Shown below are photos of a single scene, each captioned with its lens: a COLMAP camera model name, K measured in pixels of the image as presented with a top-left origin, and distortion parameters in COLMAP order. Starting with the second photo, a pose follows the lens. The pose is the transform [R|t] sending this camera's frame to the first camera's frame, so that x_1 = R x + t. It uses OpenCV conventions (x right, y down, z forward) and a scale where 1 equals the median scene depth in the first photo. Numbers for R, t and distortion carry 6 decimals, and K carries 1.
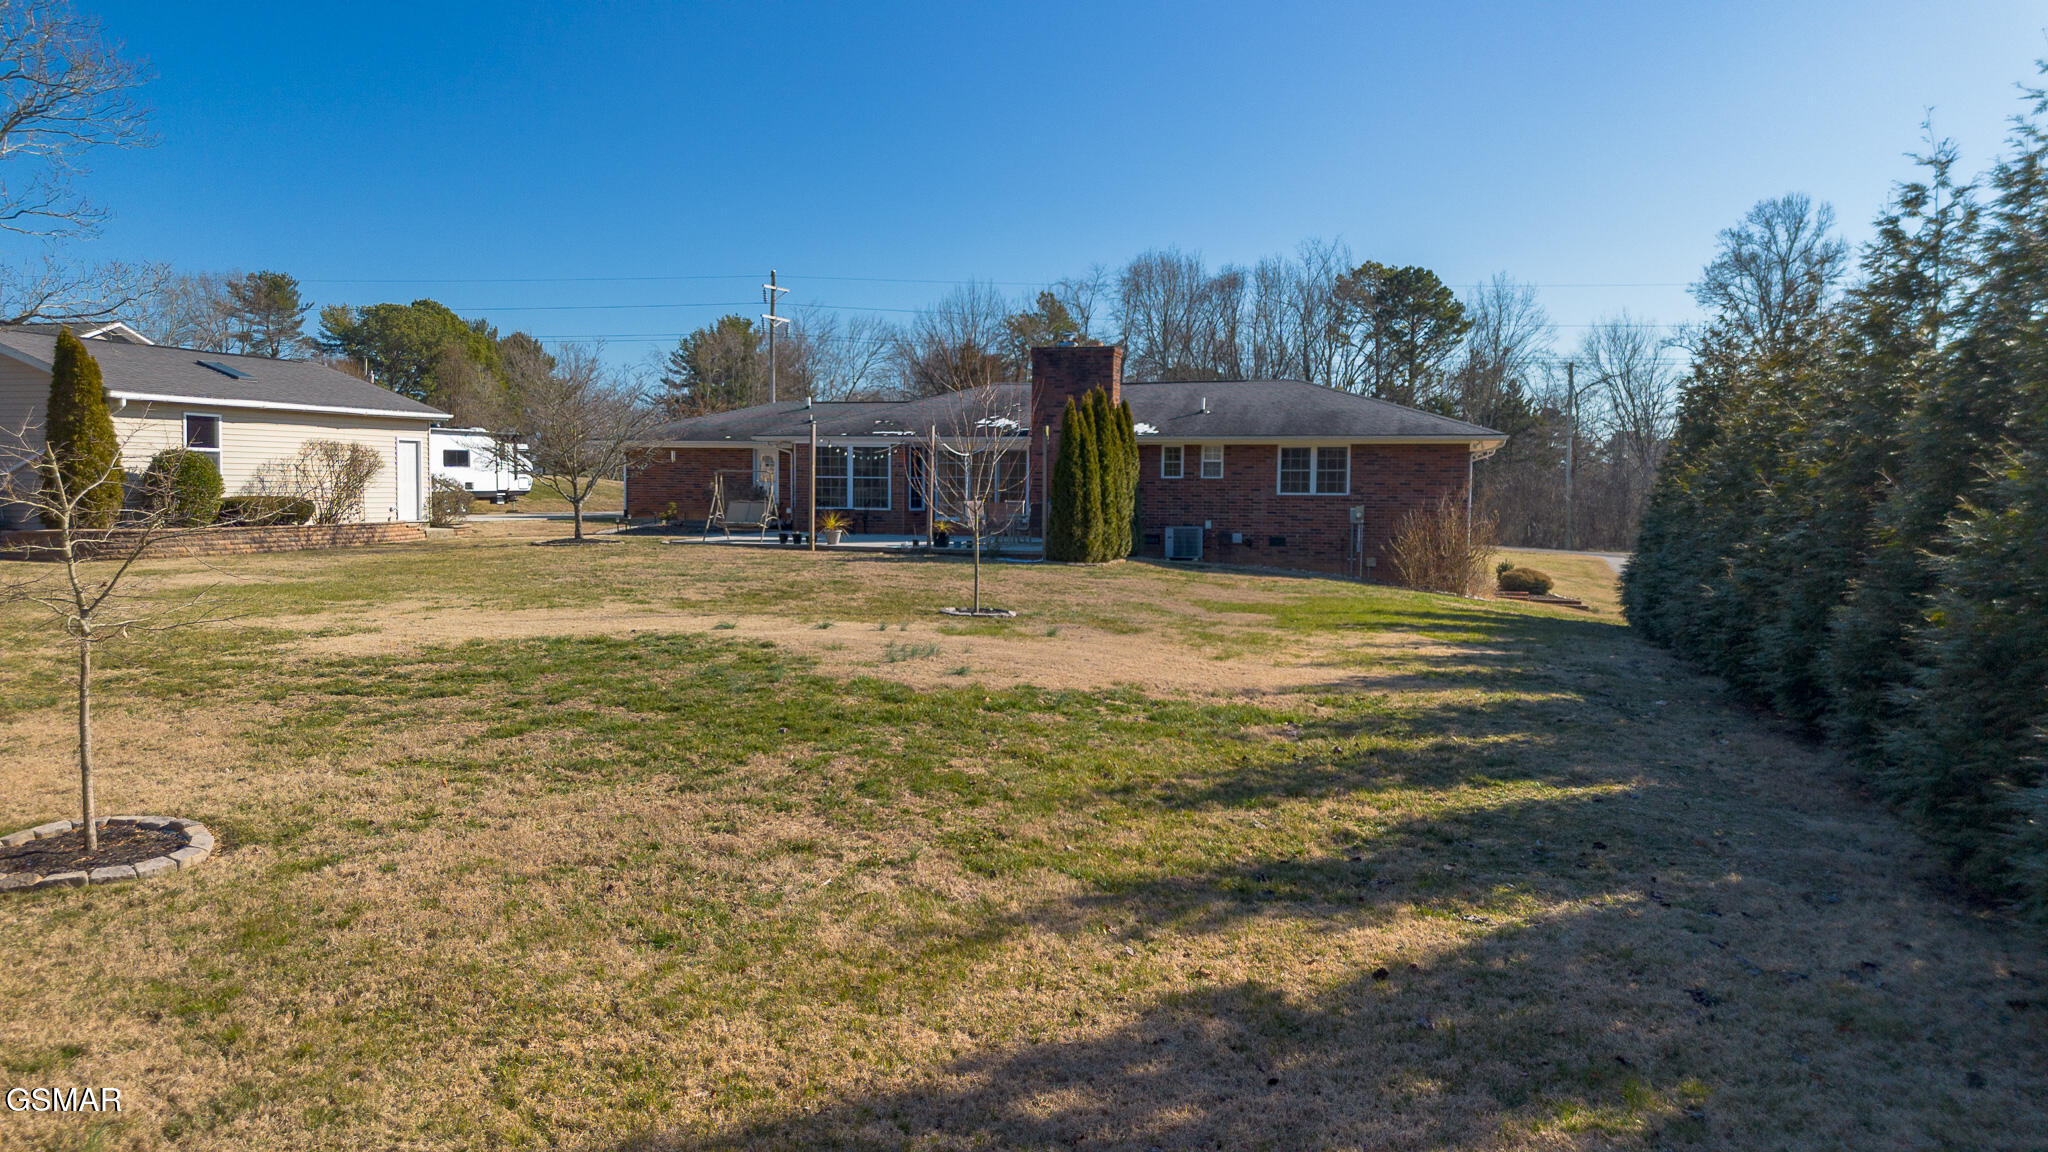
lens RADIAL K [[1432.7, 0, 1024.0], [0, 1432.7, 576.0], [0, 0, 1]] dist [0.084544, -0.089842]
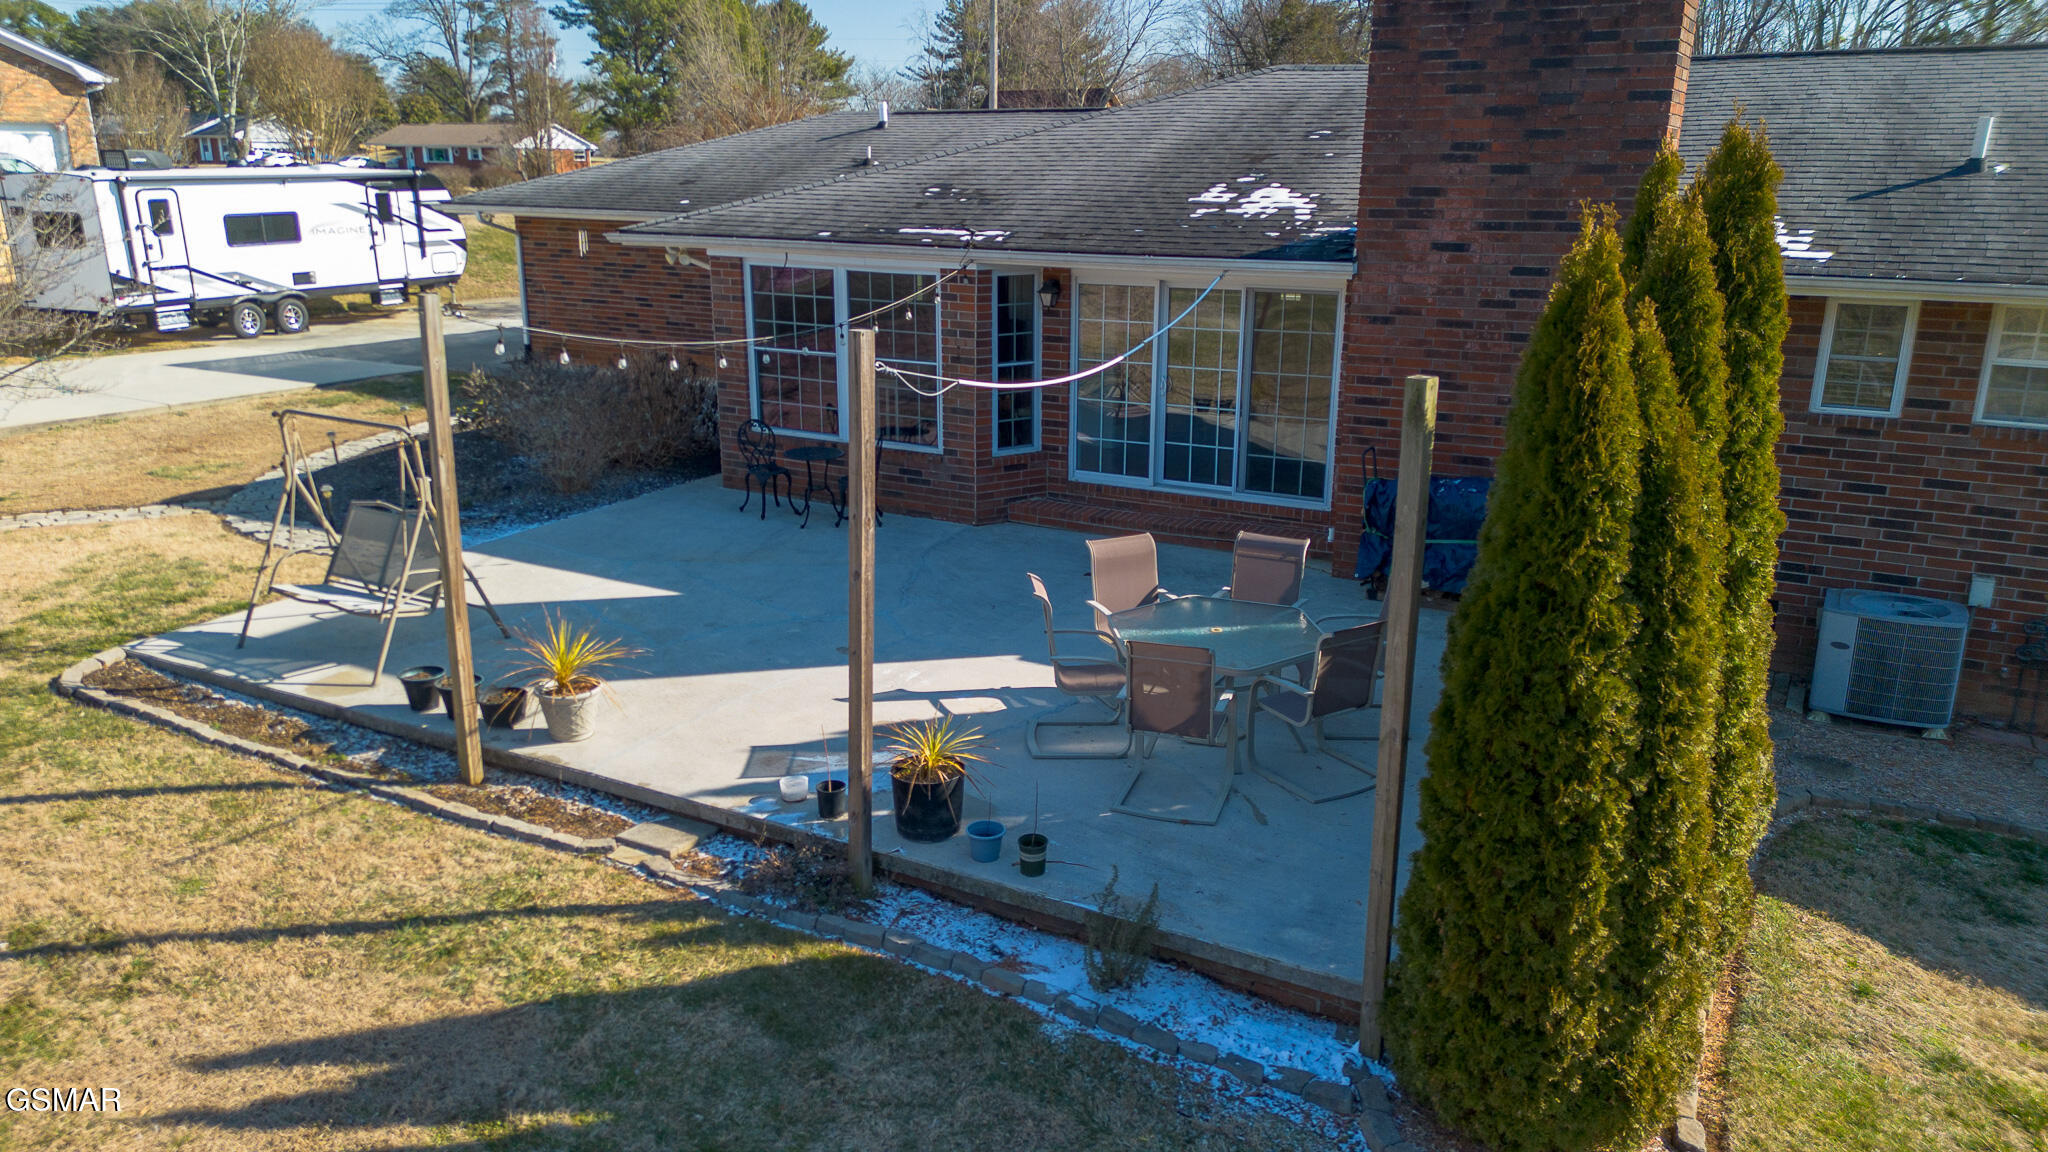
lens RADIAL K [[1432.7, 0, 1024.0], [0, 1432.7, 576.0], [0, 0, 1]] dist [0.084544, -0.089842]
pose [[0.975813, 0.054502, -0.211705, 0.003985], [-0.007167, 0.975878, 0.218197, -0.074839], [0.218491, -0.211402, 0.952665, 0.513145]]
